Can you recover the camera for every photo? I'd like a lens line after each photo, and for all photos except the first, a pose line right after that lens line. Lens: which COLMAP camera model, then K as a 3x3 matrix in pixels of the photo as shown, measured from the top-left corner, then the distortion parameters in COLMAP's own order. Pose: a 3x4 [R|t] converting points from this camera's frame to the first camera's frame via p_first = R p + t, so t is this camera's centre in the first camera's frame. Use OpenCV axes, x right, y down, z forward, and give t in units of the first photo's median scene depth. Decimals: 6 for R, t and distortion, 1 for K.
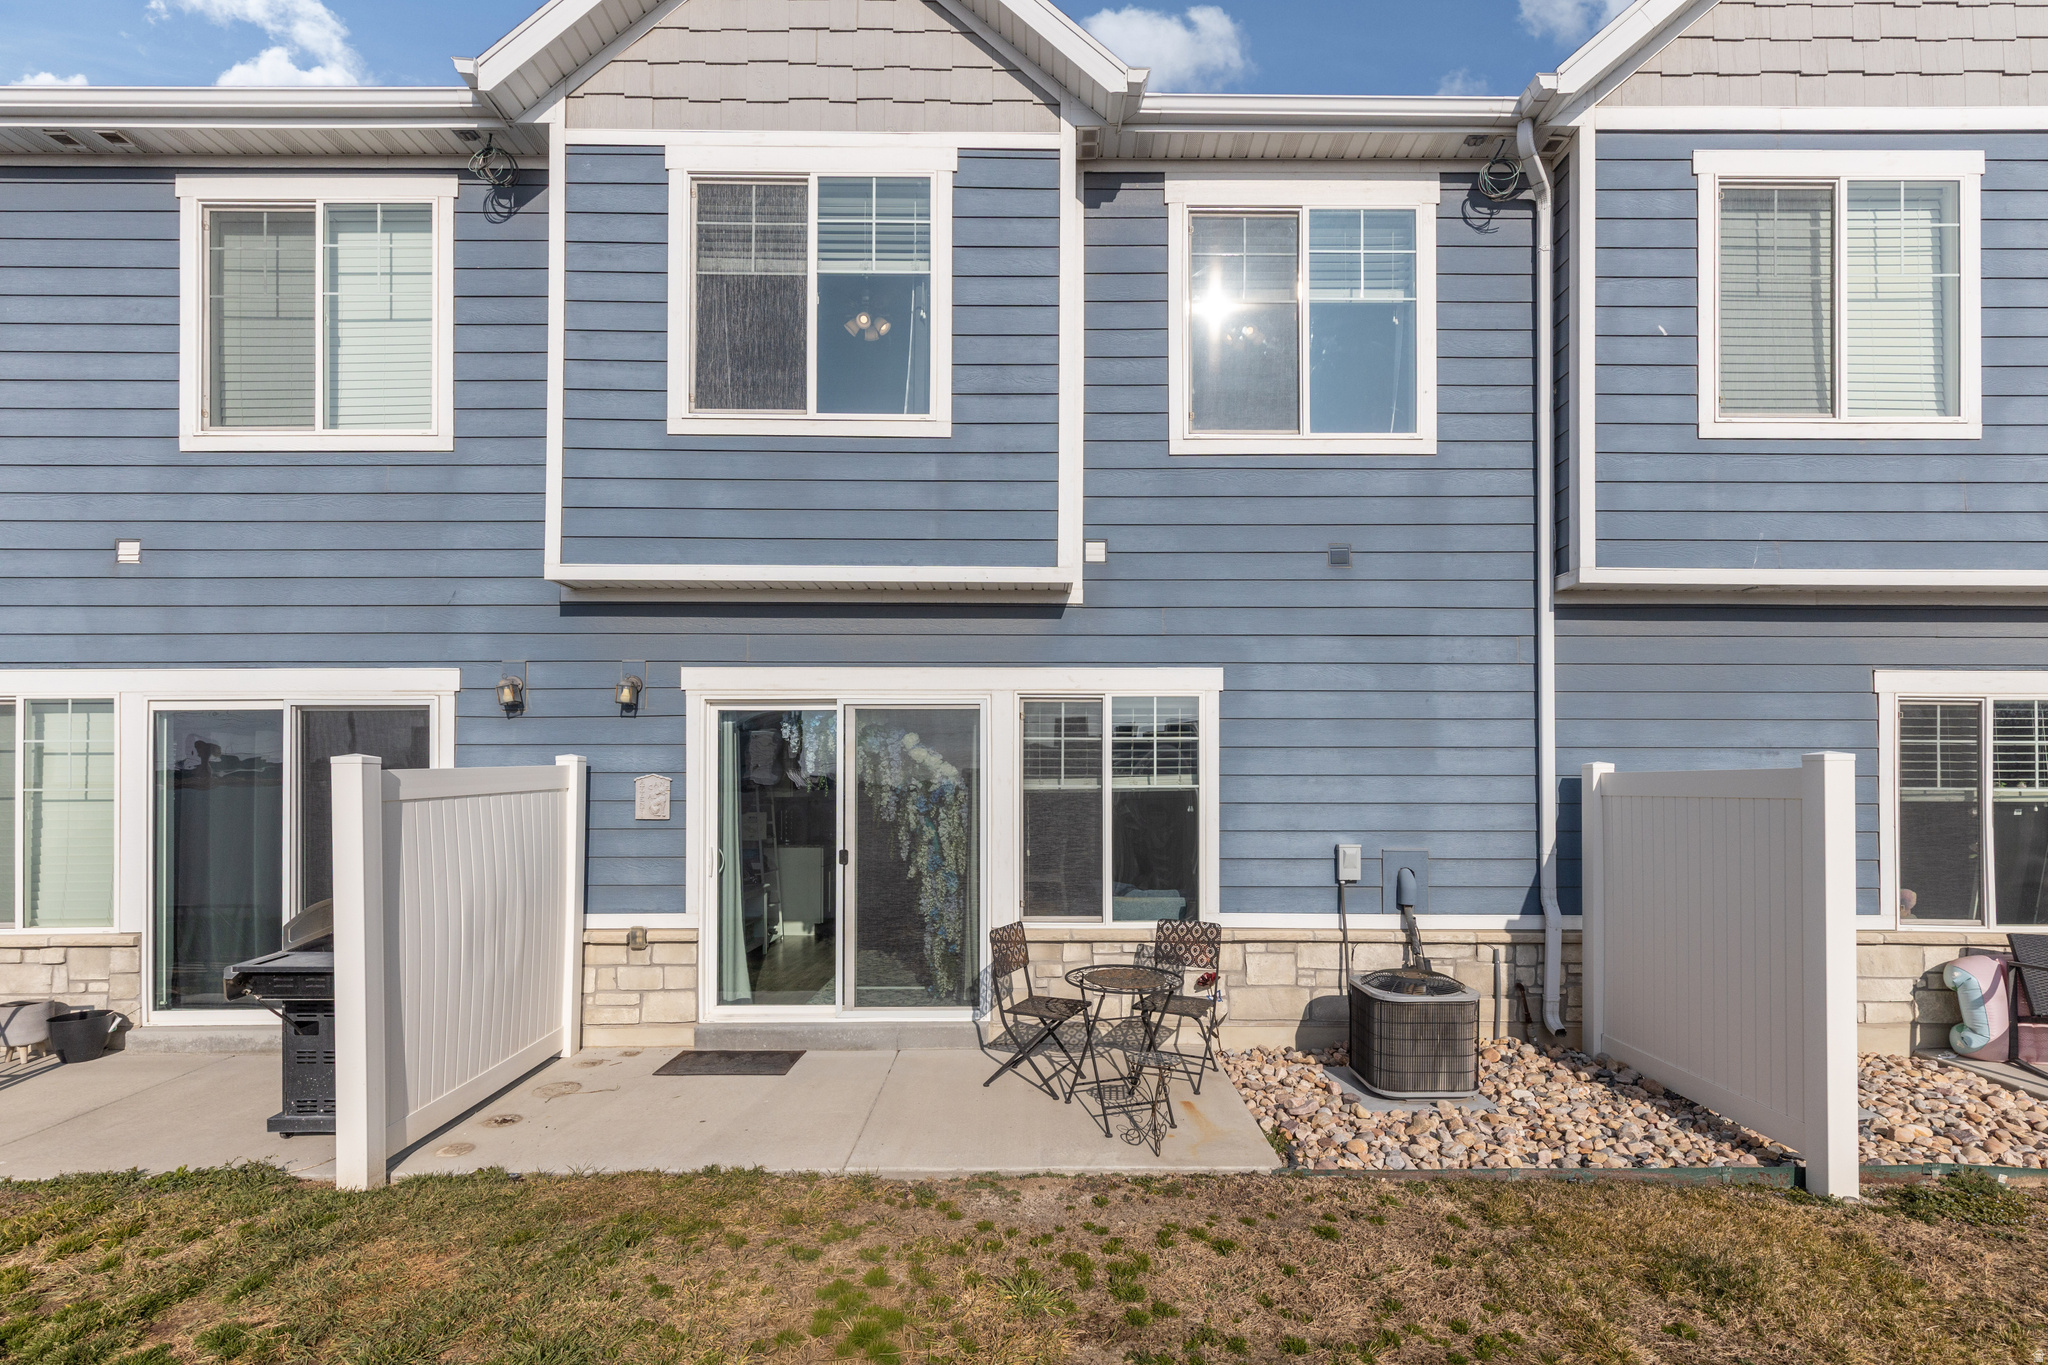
lens RADIAL K [[995.6, 0, 1011.7], [0, 995.6, 771.7], [0, 0, 1]] dist [0.009584, -0.003778]
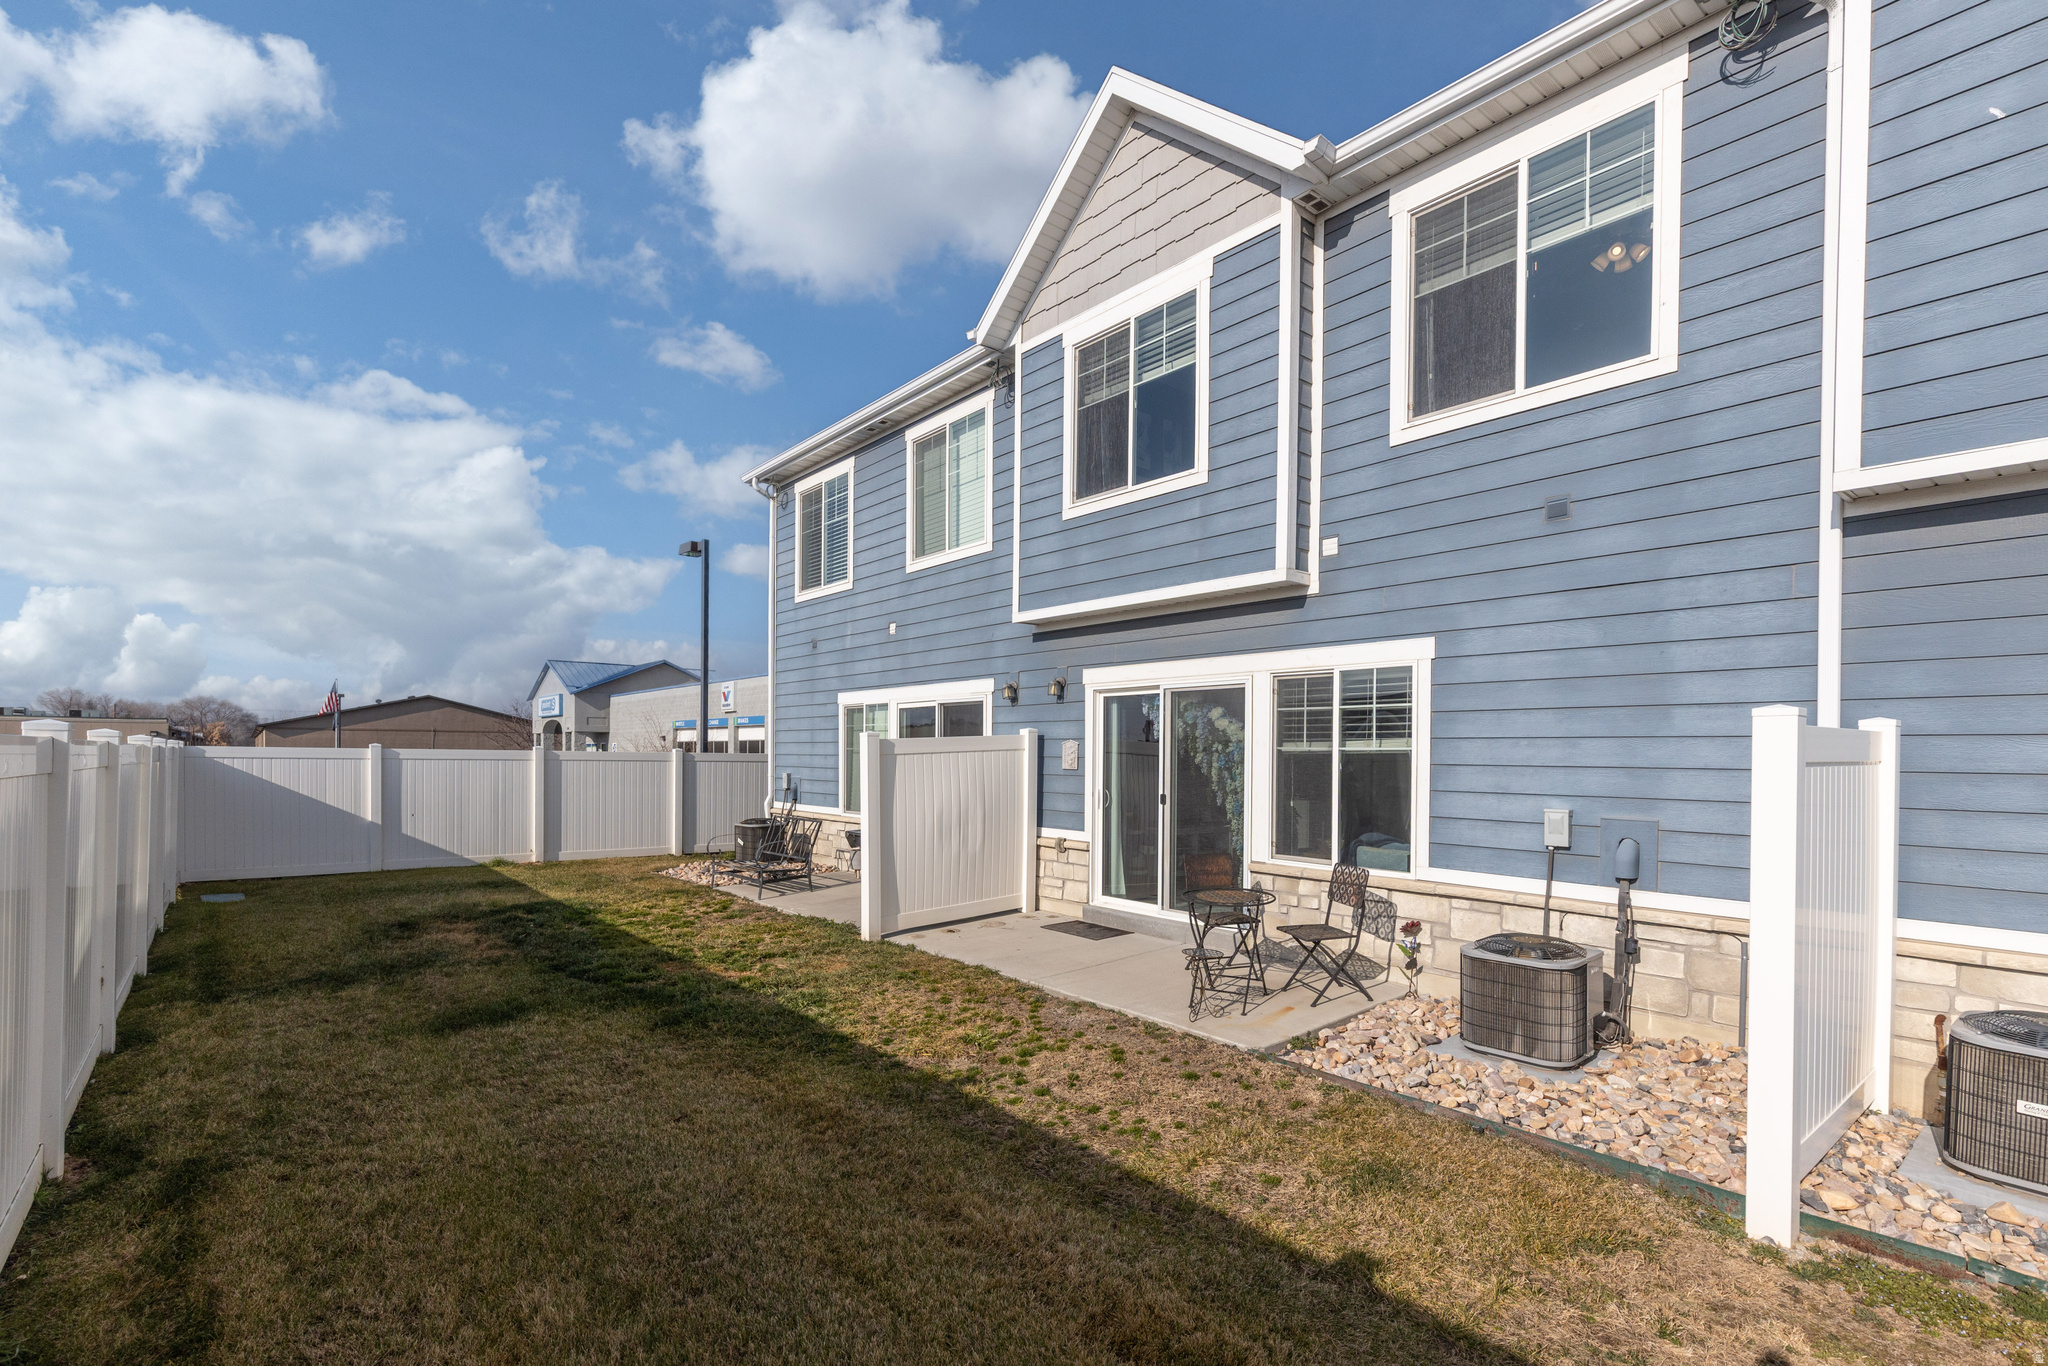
lens RADIAL K [[995.6, 0, 974.4], [0, 995.6, 753.1], [0, 0, 1]] dist [0.009584, -0.003778]
pose [[0.584573, 0.005799, -0.811320, 0.800199], [0.006064, 0.999915, 0.011516, 0.004163], [0.811318, -0.011651, 0.584488, -0.019305]]
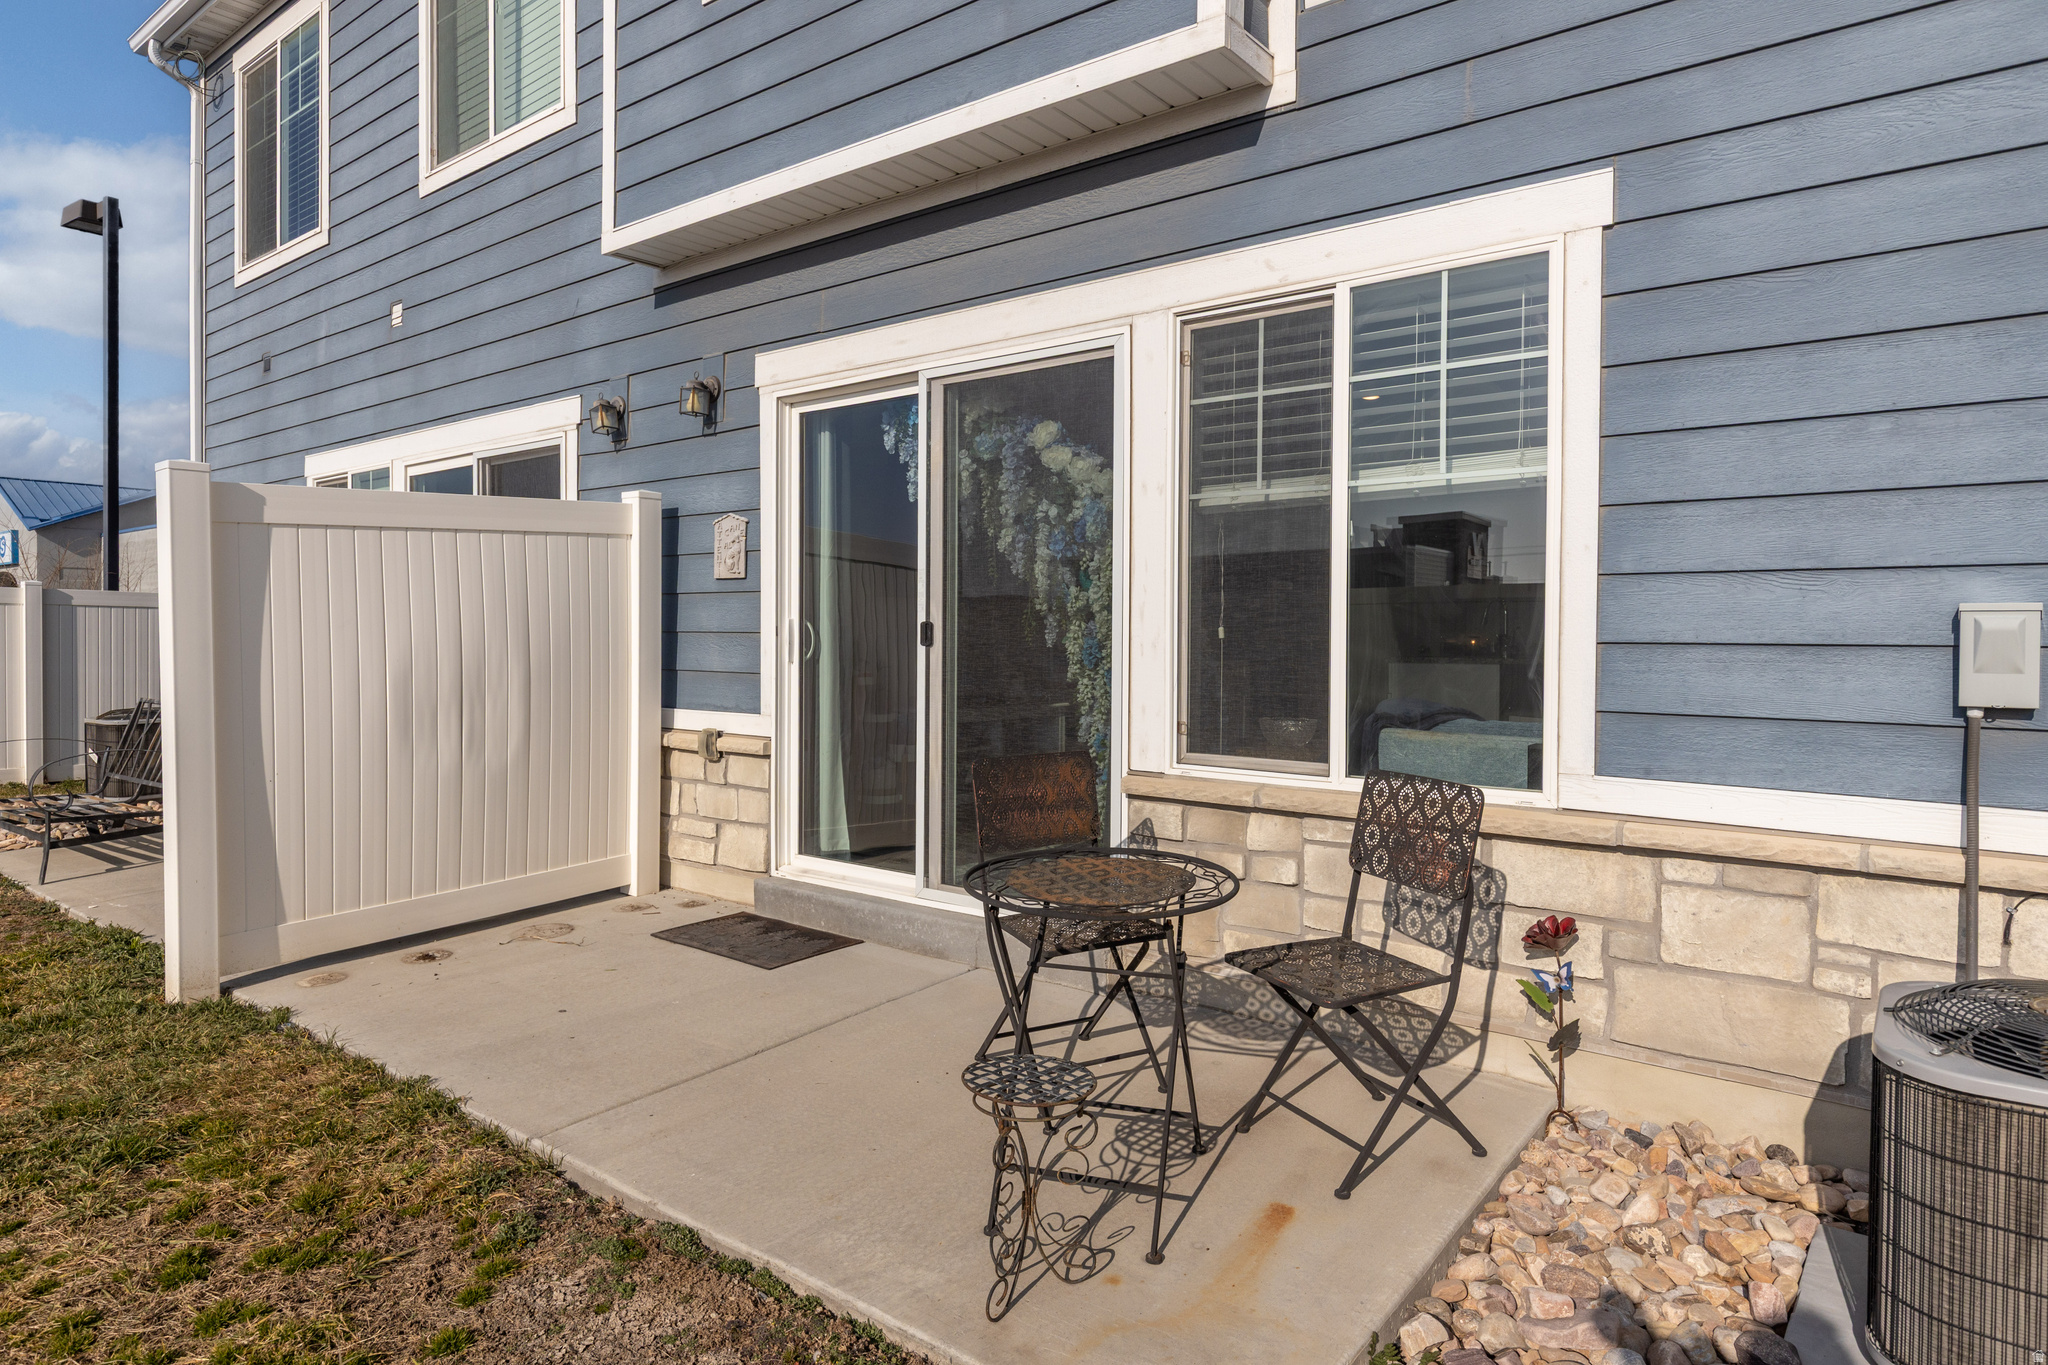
lens RADIAL K [[1222.1, 0, 1046.4], [0, 1222.1, 652.3], [0, 0, 1]] dist [0.001738, -0.000969]
pose [[0.769989, 0.012927, -0.637927, 0.358369], [0.005449, 0.999625, 0.026833, 0.077623], [0.638034, -0.024137, 0.769629, 0.478772]]
